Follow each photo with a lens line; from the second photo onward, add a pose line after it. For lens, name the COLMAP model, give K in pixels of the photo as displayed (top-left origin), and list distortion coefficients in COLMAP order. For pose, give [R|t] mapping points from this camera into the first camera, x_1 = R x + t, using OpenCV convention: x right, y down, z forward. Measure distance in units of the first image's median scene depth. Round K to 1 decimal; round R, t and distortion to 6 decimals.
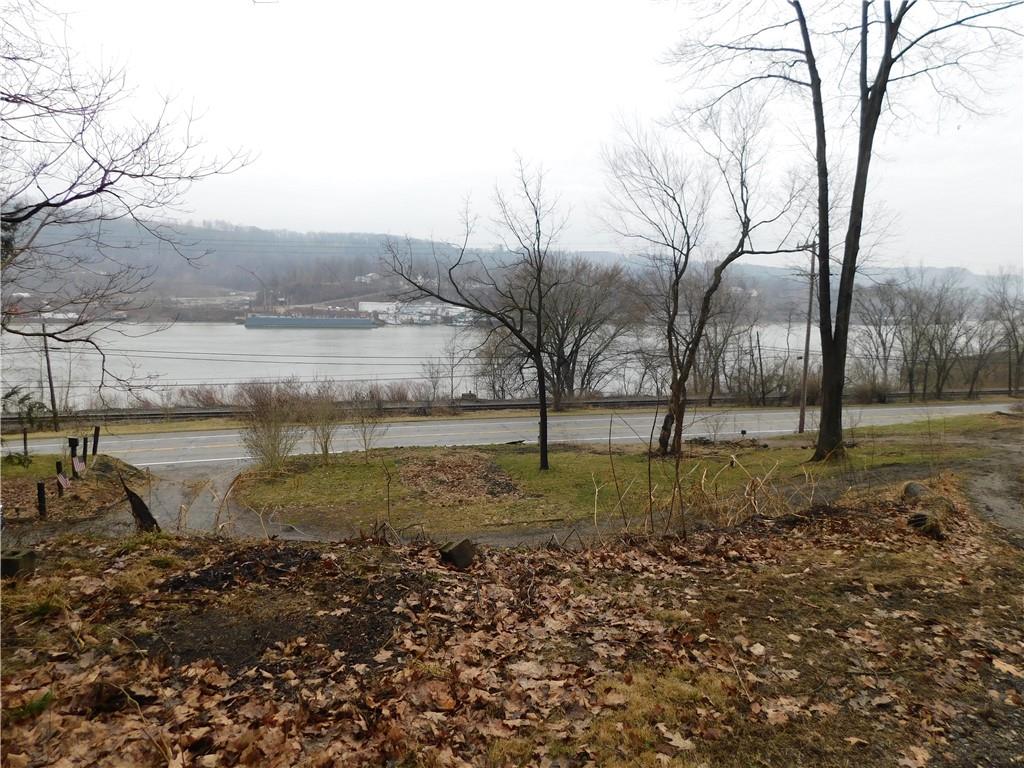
lens RADIAL K [[677.7, 0, 513.5], [0, 677.7, 380.6], [0, 0, 1]] dist [-0.073852, 0.064839]
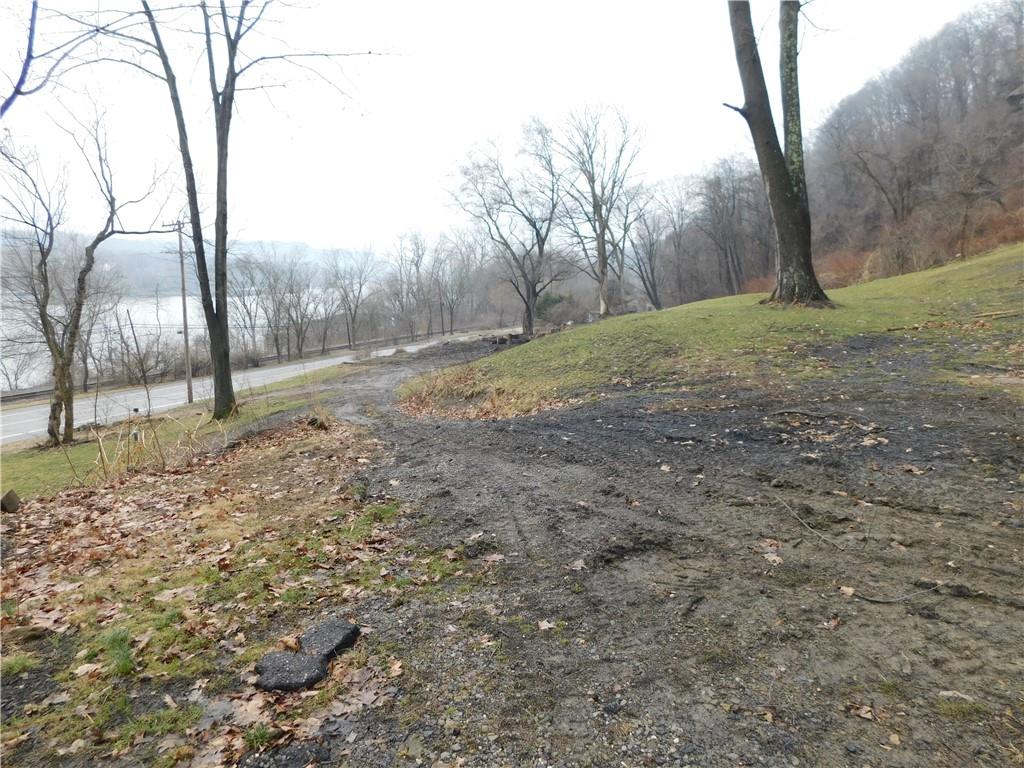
lens RADIAL K [[677.7, 0, 513.5], [0, 677.7, 380.6], [0, 0, 1]] dist [-0.073852, 0.064839]
pose [[0.632044, -0.132636, 0.763497, -0.033767], [0.101605, 0.990922, 0.088034, 0.001151], [-0.768243, 0.021934, 0.639782, -0.045145]]
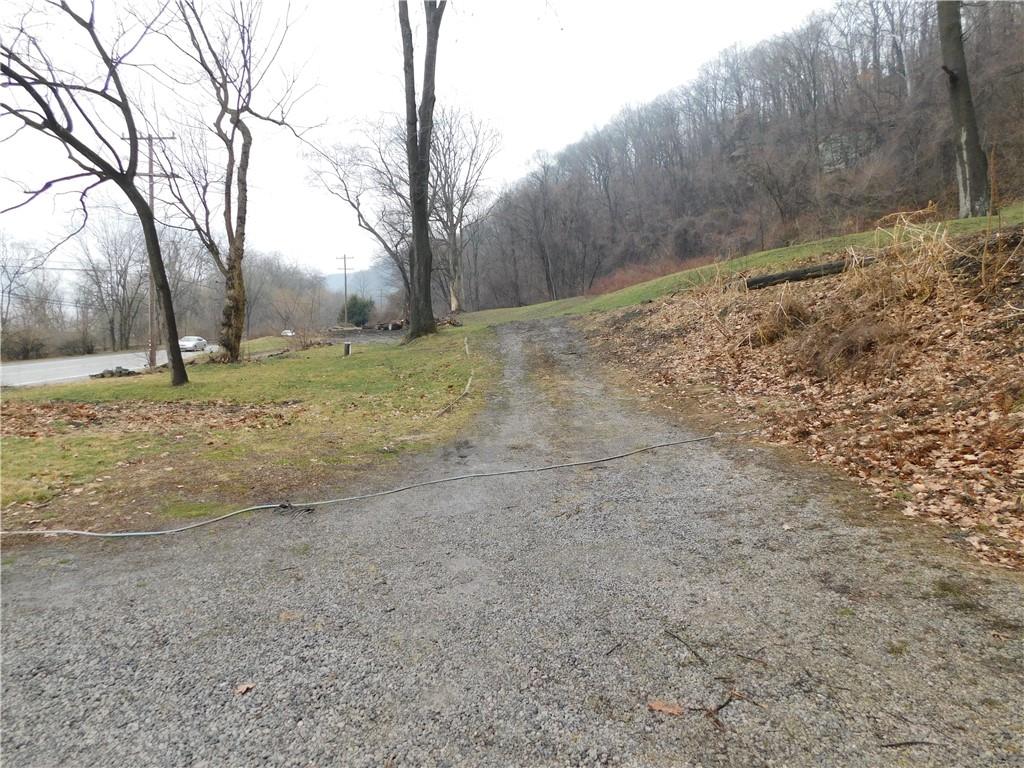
lens RADIAL K [[677.7, 0, 513.5], [0, 677.7, 380.6], [0, 0, 1]] dist [-0.073852, 0.064839]
pose [[0.237131, -0.101549, 0.966156, -0.178669], [0.086685, 0.992766, 0.083070, 0.042545], [-0.967602, 0.064052, 0.244219, 0.230527]]
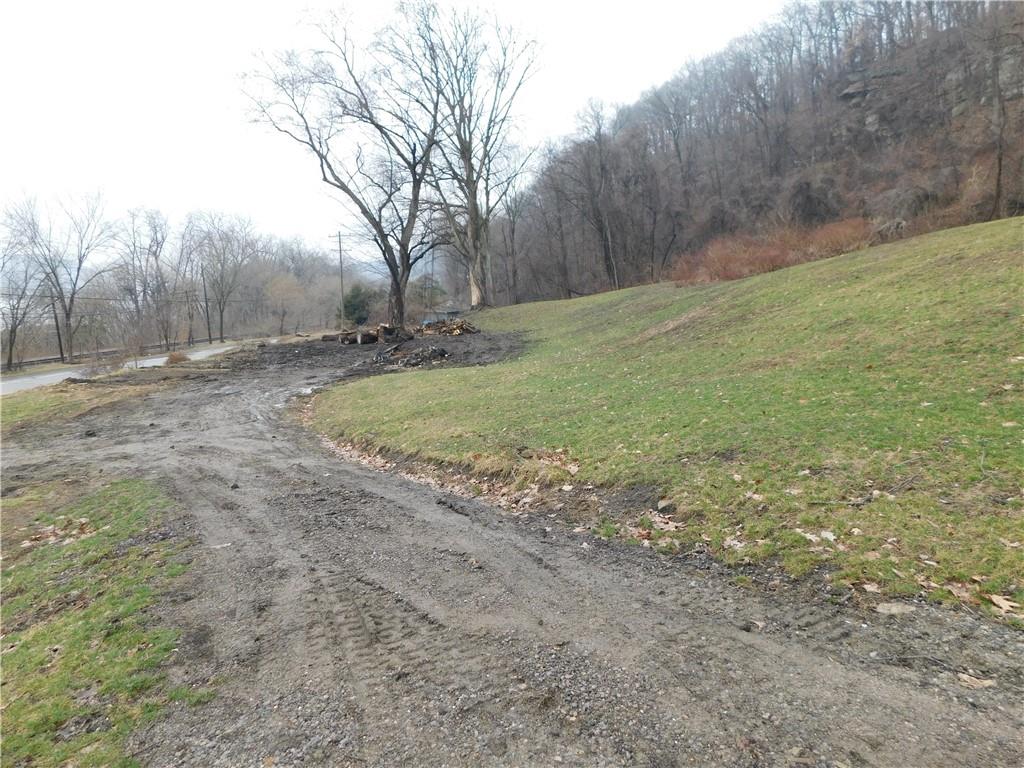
lens RADIAL K [[677.7, 0, 513.5], [0, 677.7, 380.6], [0, 0, 1]] dist [-0.073852, 0.064839]
pose [[0.304972, -0.127537, 0.943783, 0.218636], [0.099393, 0.989843, 0.101643, 0.019572], [-0.947161, 0.062807, 0.314551, 0.323768]]
